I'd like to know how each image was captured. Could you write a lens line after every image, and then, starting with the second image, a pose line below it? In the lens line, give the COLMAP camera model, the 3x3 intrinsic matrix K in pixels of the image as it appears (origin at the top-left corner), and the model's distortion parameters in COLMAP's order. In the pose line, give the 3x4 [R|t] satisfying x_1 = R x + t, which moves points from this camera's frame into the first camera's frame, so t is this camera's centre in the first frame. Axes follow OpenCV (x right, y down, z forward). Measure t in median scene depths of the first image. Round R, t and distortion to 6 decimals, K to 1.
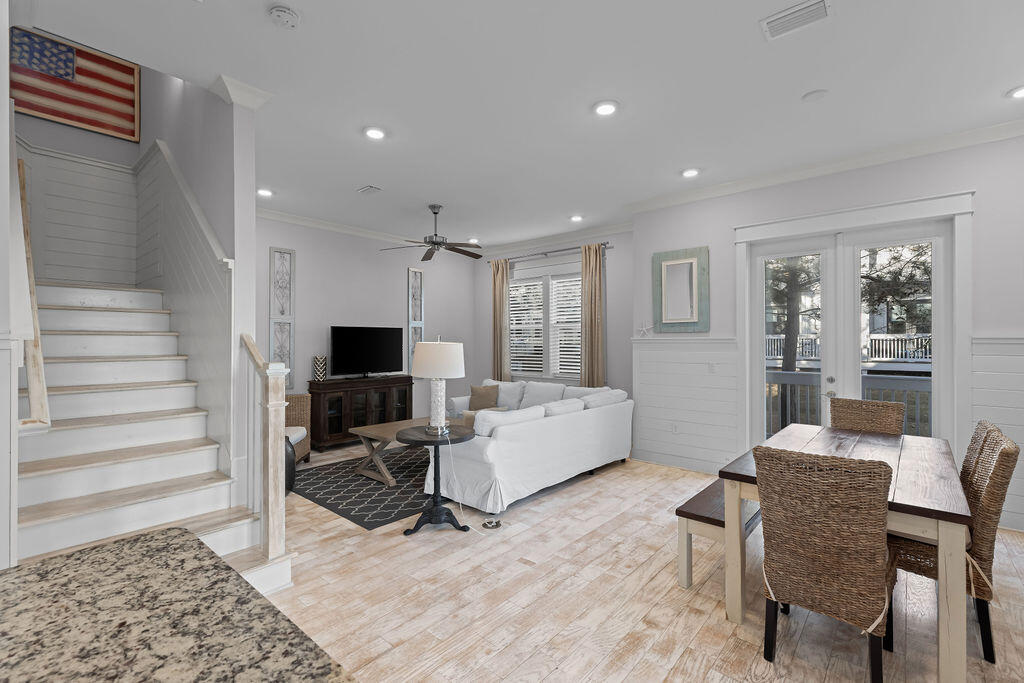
lens RADIAL K [[454.5, 0, 512.0], [0, 454.5, 341.5], [0, 0, 1]] dist [-0.000384, -0.000018]
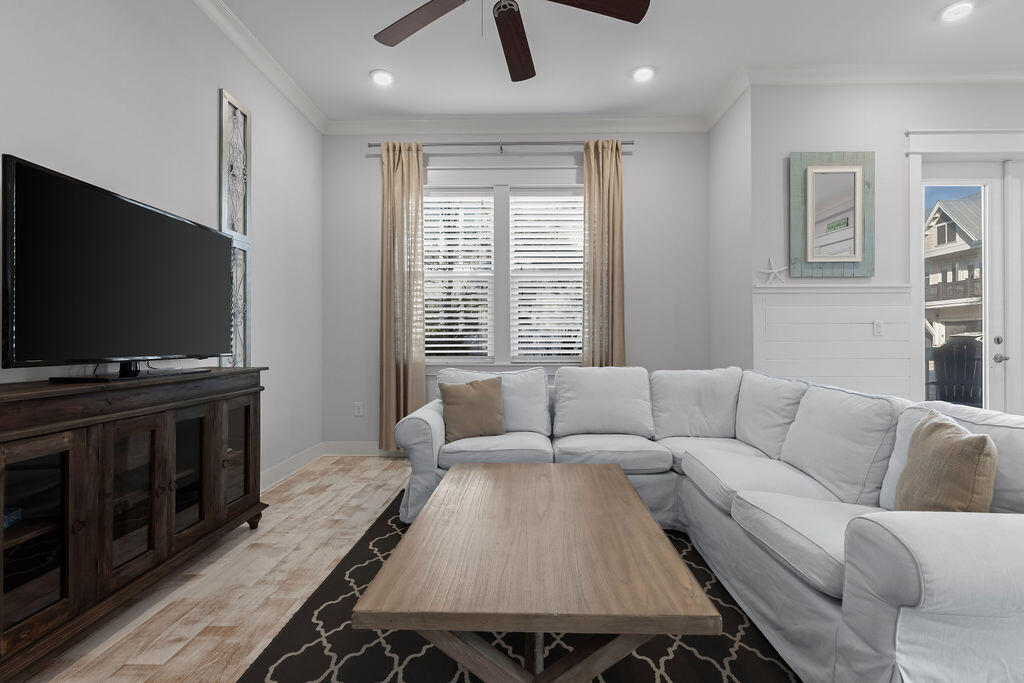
lens RADIAL K [[476.0, 0, 512.0], [0, 476.0, 341.5], [0, 0, 1]] dist [-0.001304, -0.000169]
pose [[0.762442, 0.000102, 0.647056, -0.343778], [0.001386, 0.999997, -0.001791, 0.058836], [-0.647055, 0.002262, 0.762440, 0.616888]]
